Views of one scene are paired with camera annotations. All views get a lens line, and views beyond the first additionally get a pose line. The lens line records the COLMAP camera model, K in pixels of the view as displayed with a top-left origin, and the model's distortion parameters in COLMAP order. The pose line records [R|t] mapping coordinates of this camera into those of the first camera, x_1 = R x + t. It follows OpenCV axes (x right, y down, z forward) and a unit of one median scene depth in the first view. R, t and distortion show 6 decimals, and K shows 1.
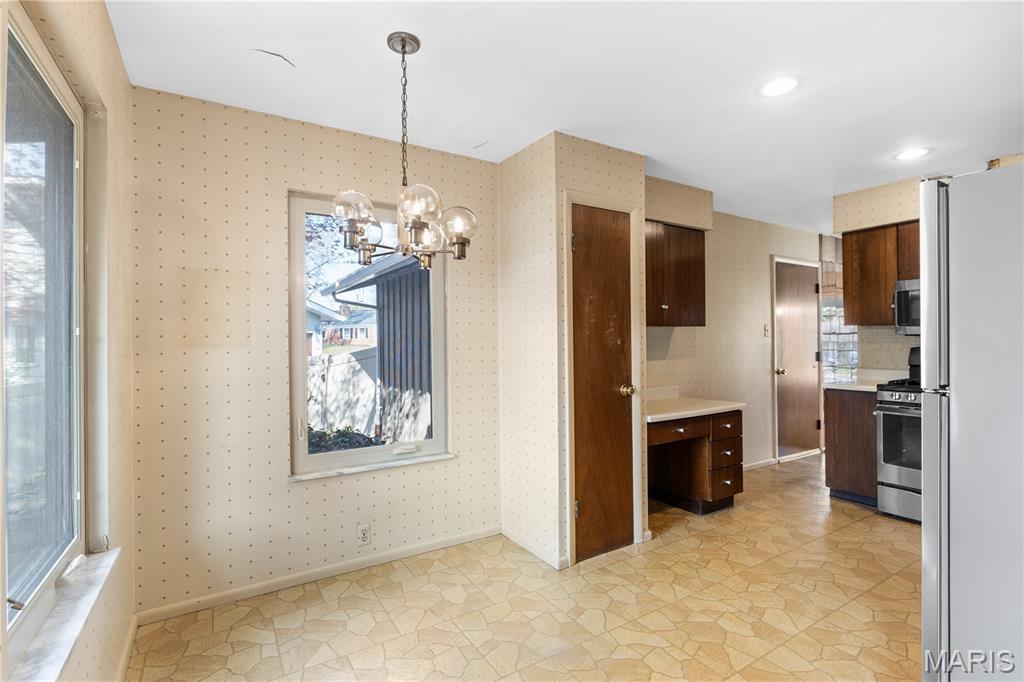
lens RADIAL K [[479.9, 0, 509.4], [0, 479.9, 337.8], [0, 0, 1]] dist [-0.001306, 0.000441]
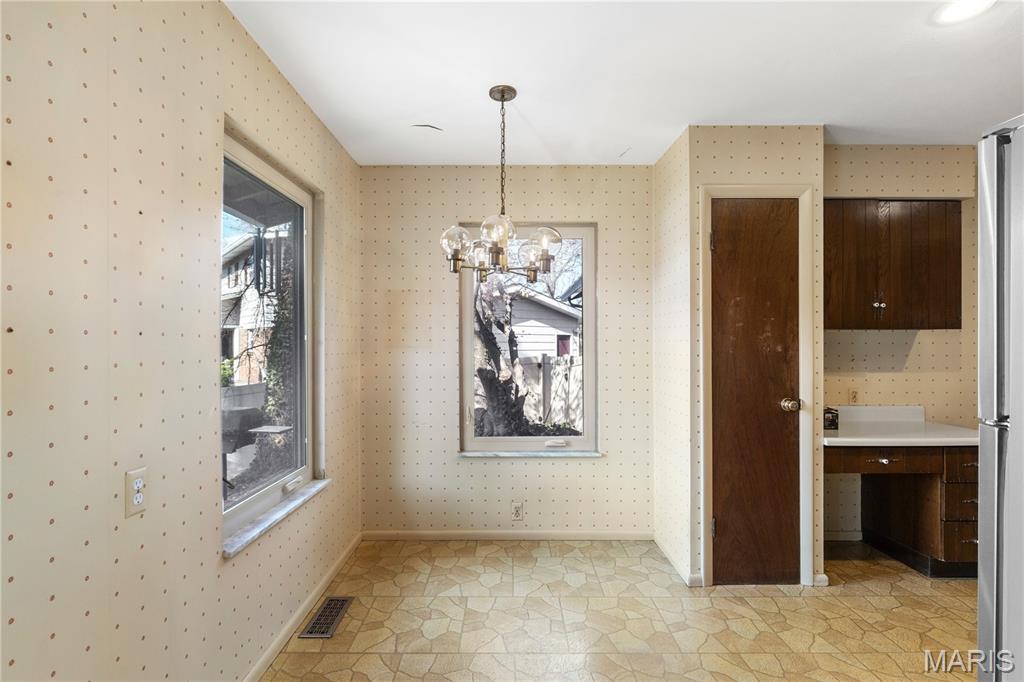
lens RADIAL K [[489.8, 0, 509.4], [0, 489.8, 344.8], [0, 0, 1]] dist [-0.002984, 0.000141]
pose [[0.848912, 0.010844, -0.528422, 0.279661], [-0.004989, 0.999909, 0.012506, -0.006791], [0.528510, -0.007980, 0.848889, -0.011682]]
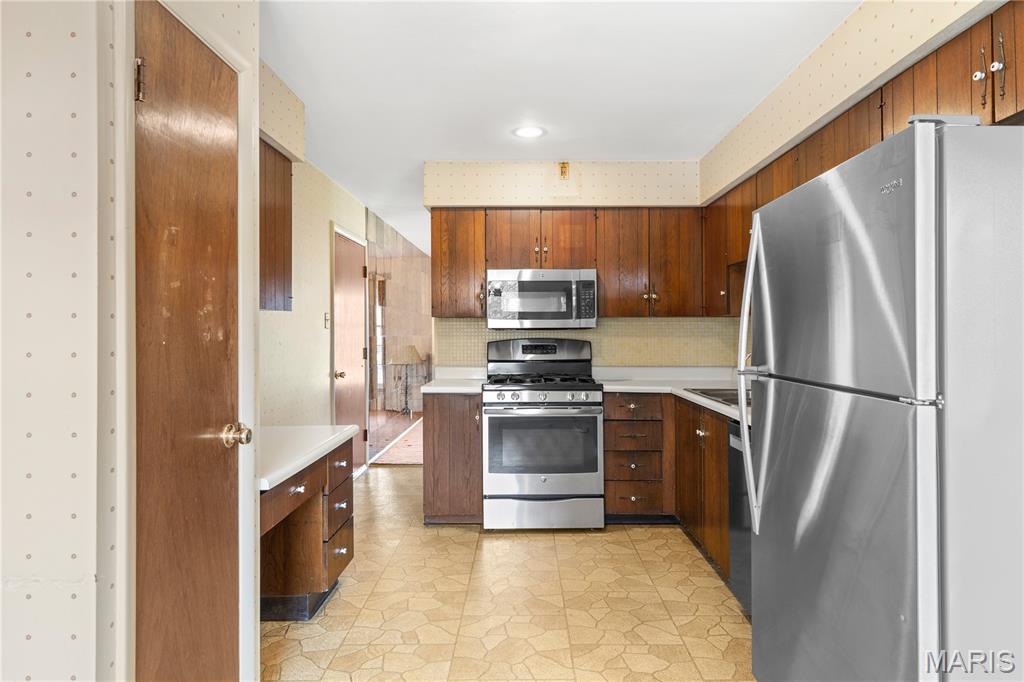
lens RADIAL K [[568.7, 0, 527.9], [0, 568.7, 328.9], [0, 0, 1]] dist [0.019366, 0.000345]
pose [[0.527608, 0.013016, 0.849388, -0.088820], [-0.010029, 0.999908, -0.009092, 0.004756], [-0.849429, -0.003721, 0.527690, 0.444312]]
